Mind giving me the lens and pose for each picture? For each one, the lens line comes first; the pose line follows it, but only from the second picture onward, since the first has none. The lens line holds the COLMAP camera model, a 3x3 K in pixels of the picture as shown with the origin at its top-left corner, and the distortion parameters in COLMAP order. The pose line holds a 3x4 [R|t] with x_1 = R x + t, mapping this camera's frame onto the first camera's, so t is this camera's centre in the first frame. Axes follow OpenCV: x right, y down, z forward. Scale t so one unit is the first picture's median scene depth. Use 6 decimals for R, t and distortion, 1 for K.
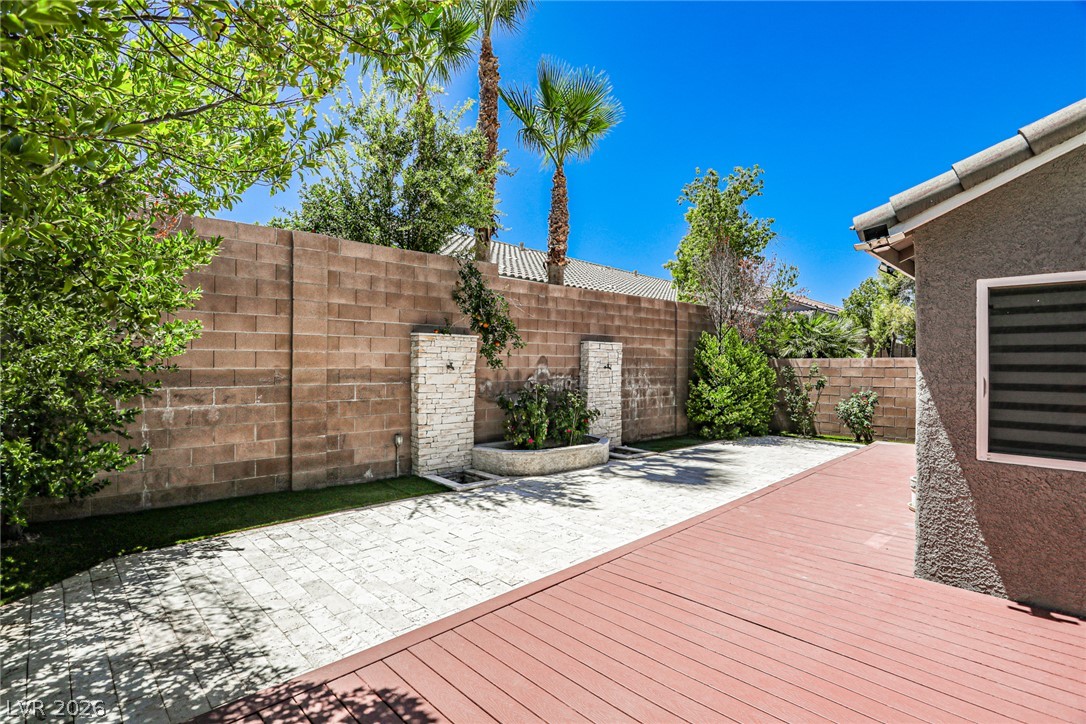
lens RADIAL K [[520.8, 0, 543.0], [0, 520.8, 362.0], [0, 0, 1]] dist [-0.009839, 0.001481]
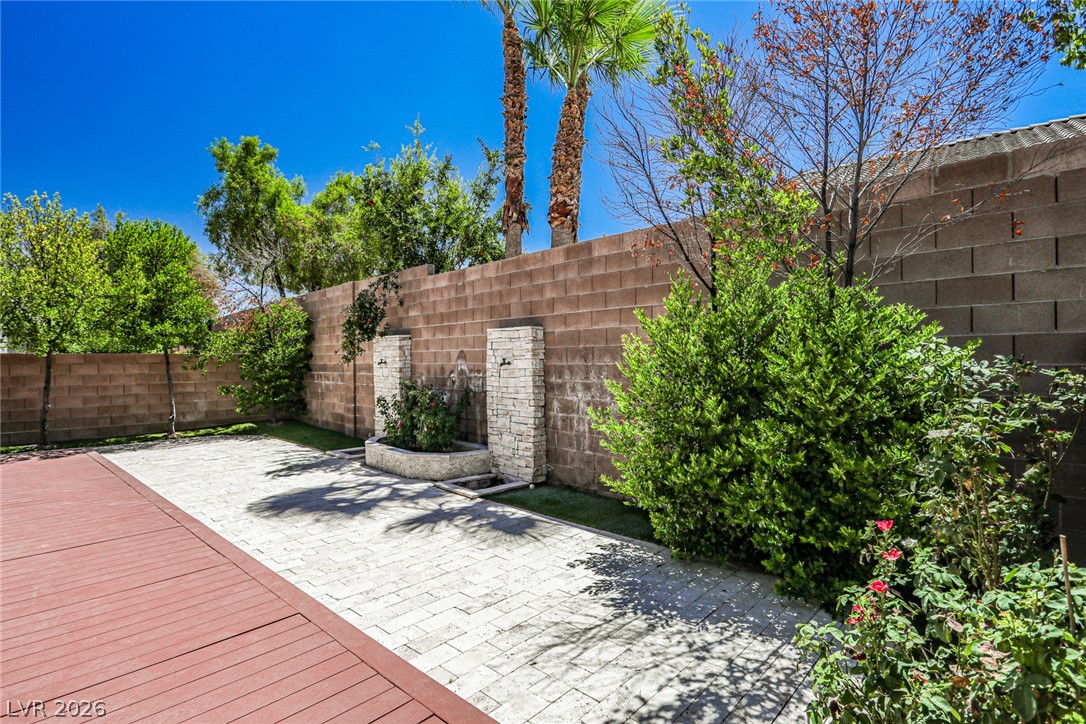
lens RADIAL K [[520.8, 0, 543.0], [0, 520.8, 362.0], [0, 0, 1]] dist [-0.009839, 0.001481]
pose [[0.061282, -0.003341, -0.998115, 0.914054], [0.005191, 0.999982, -0.003028, 0.011944], [0.998107, -0.004996, 0.061299, 1.102697]]
